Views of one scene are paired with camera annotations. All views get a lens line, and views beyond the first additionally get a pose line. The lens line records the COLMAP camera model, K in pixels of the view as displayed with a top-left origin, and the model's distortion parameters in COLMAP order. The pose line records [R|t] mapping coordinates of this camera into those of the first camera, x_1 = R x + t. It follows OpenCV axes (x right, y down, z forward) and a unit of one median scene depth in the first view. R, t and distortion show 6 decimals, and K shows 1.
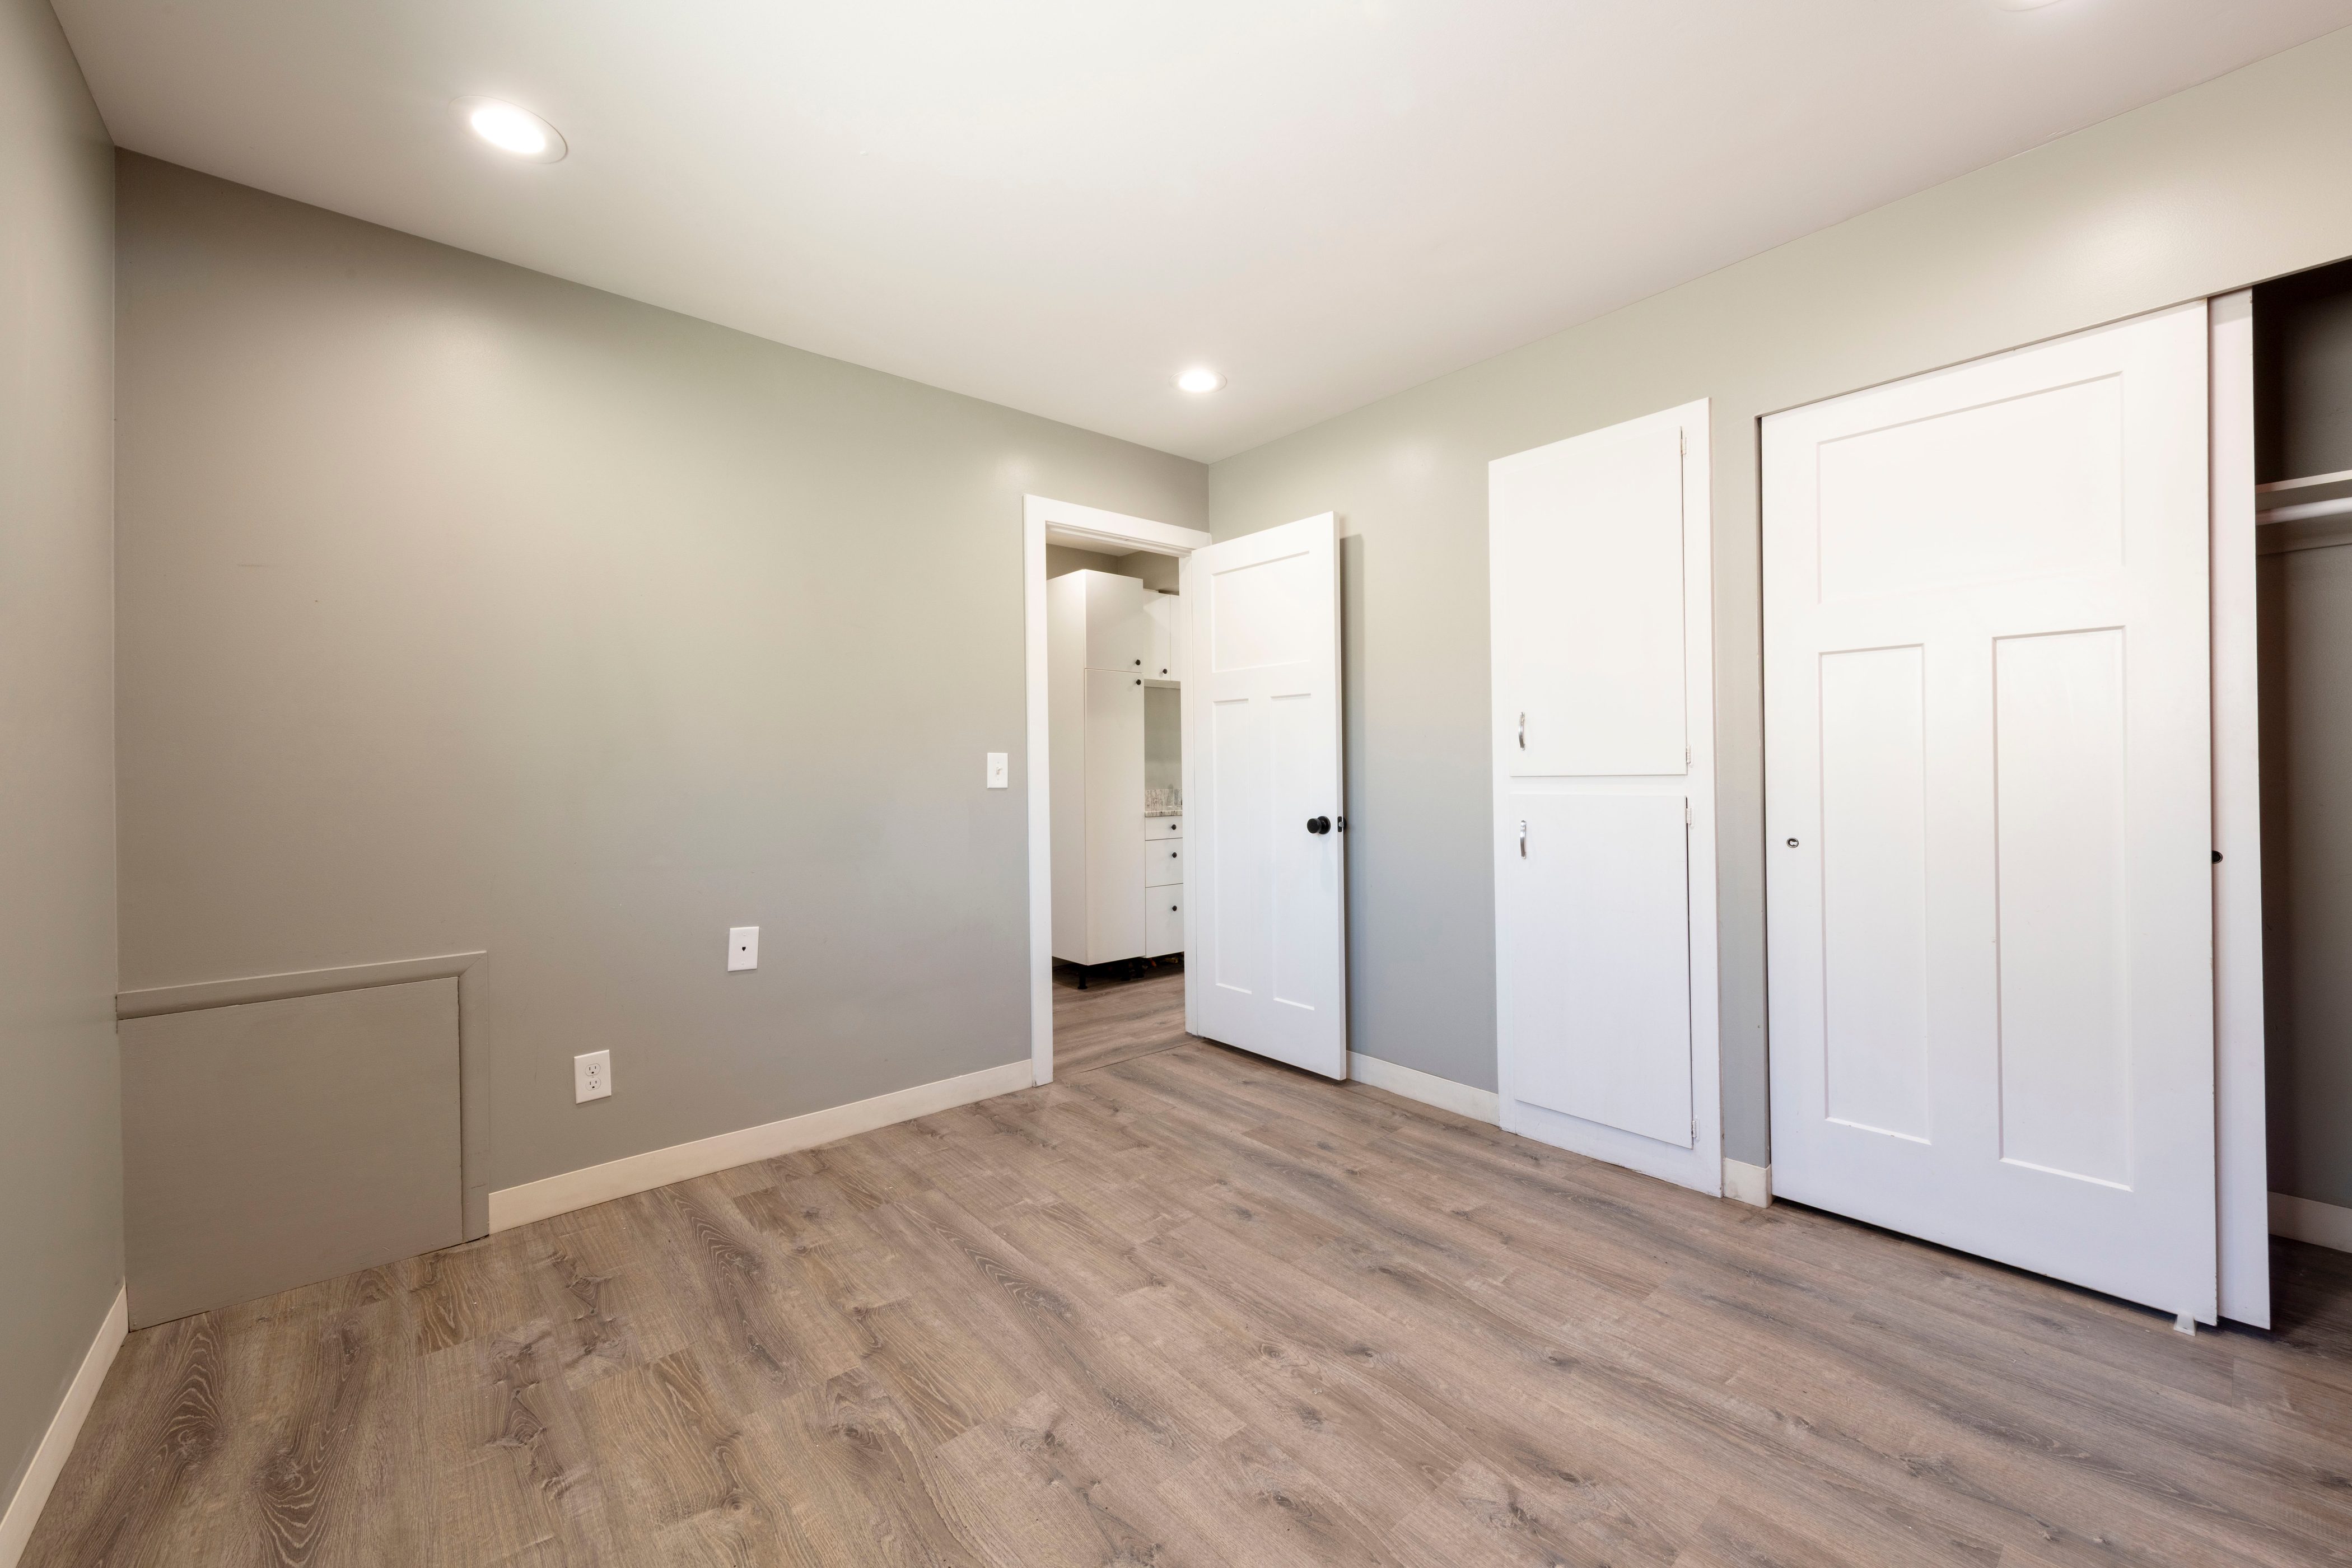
lens RADIAL K [[917.3, 0, 1179.5], [0, 917.3, 772.8], [0, 0, 1]] dist [0.019194, -0.006482]
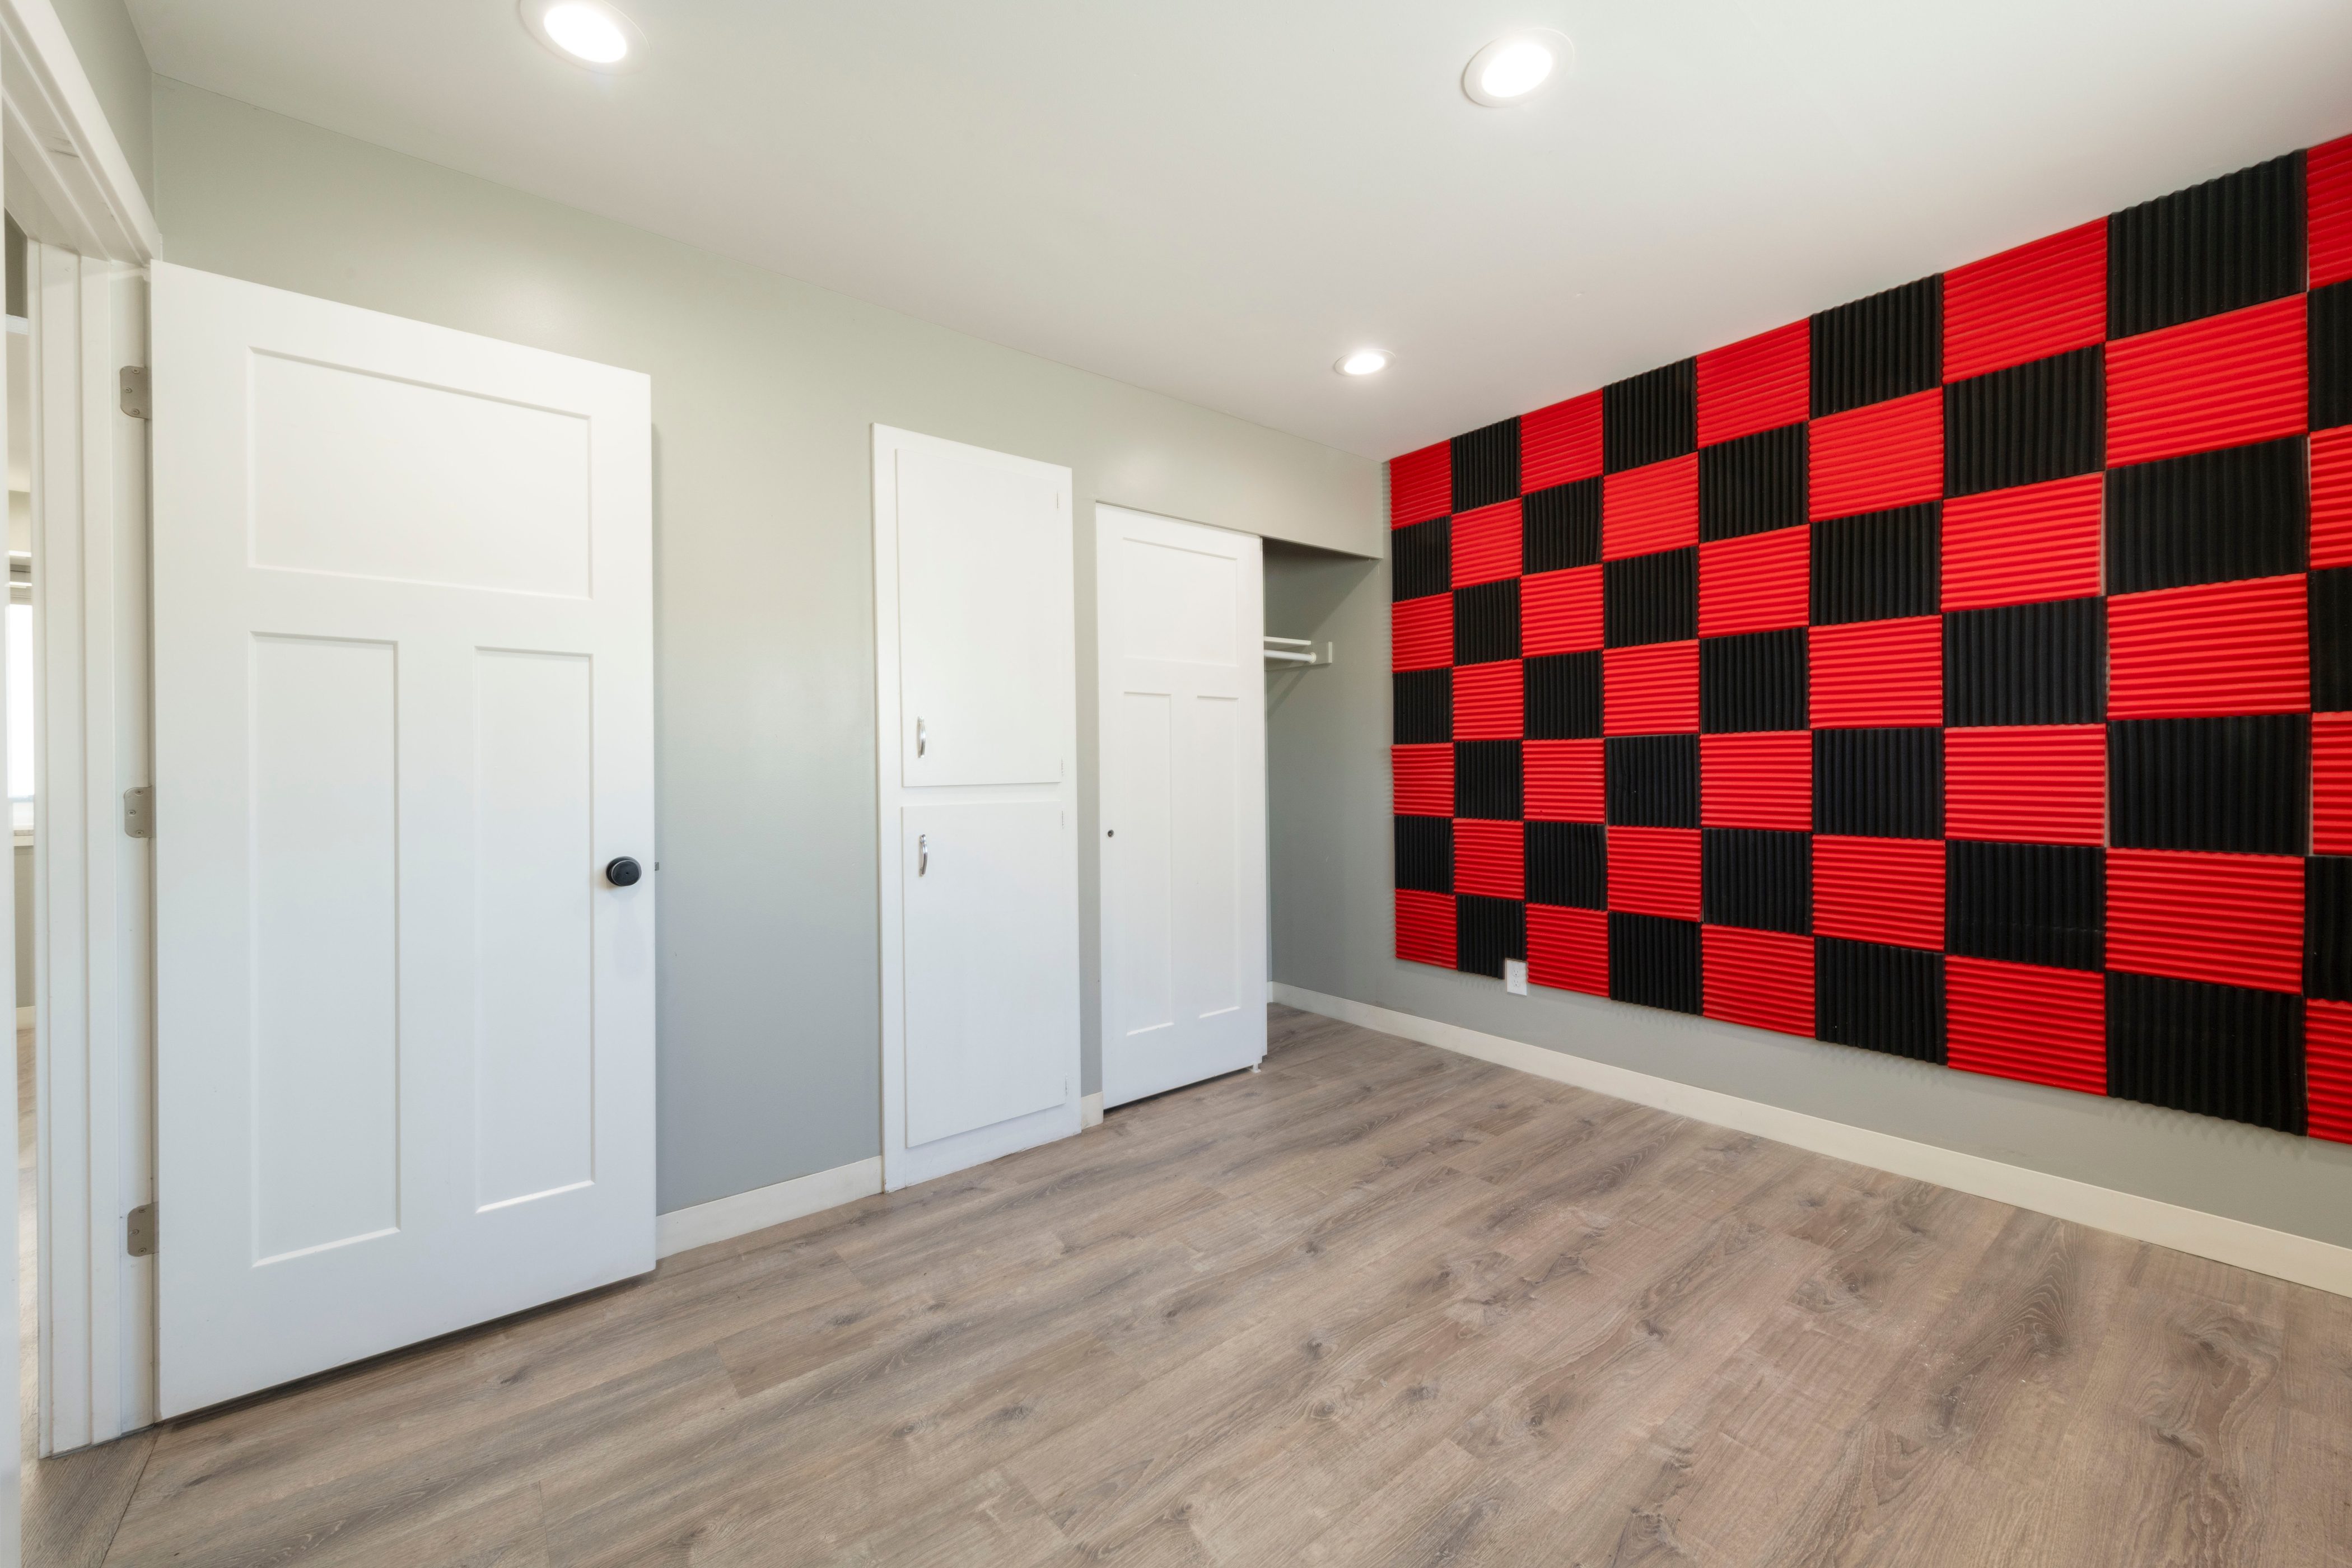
lens RADIAL K [[917.3, 0, 1179.5], [0, 917.3, 772.8], [0, 0, 1]] dist [0.019194, -0.006482]
pose [[0.032832, 0.007525, 0.999433, -0.636726], [0.012423, 0.999891, -0.007937, 0.000108], [-0.999384, 0.012677, 0.032735, 0.852570]]
